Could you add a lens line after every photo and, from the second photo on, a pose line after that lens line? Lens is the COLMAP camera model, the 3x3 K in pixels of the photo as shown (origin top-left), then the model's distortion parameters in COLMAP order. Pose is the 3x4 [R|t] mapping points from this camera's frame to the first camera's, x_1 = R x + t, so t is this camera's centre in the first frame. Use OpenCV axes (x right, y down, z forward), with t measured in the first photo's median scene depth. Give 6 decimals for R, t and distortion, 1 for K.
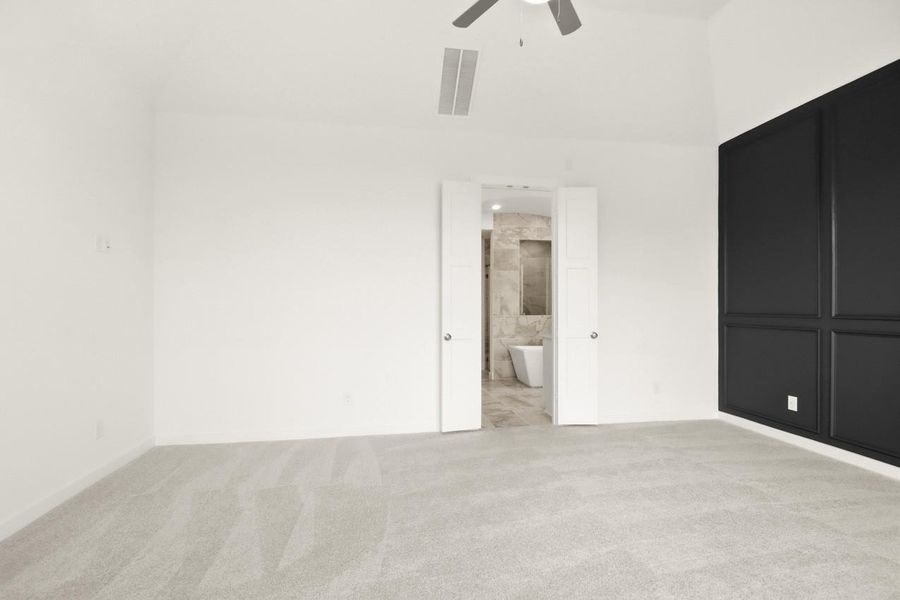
lens RADIAL K [[417.0, 0, 448.9], [0, 417.0, 304.0], [0, 0, 1]] dist [-0.000646, -0.000526]
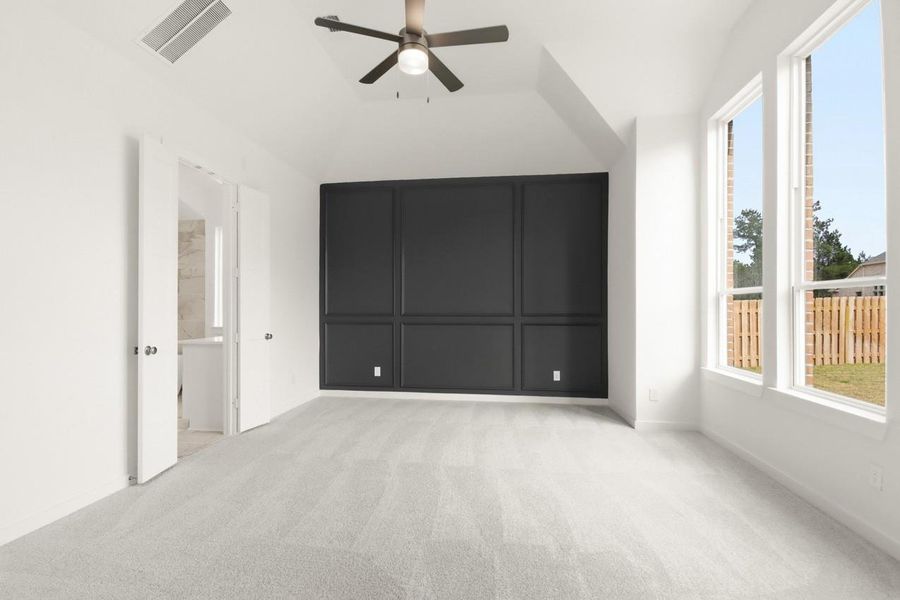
lens RADIAL K [[429.2, 0, 450.0], [0, 429.2, 300.0], [0, 0, 1]] dist [-0.002003, -0.000436]
pose [[0.273345, 0.019280, 0.961723, -0.333929], [-0.005743, 0.999814, -0.018411, 0.001002], [-0.961899, -0.000491, 0.273405, 0.163757]]
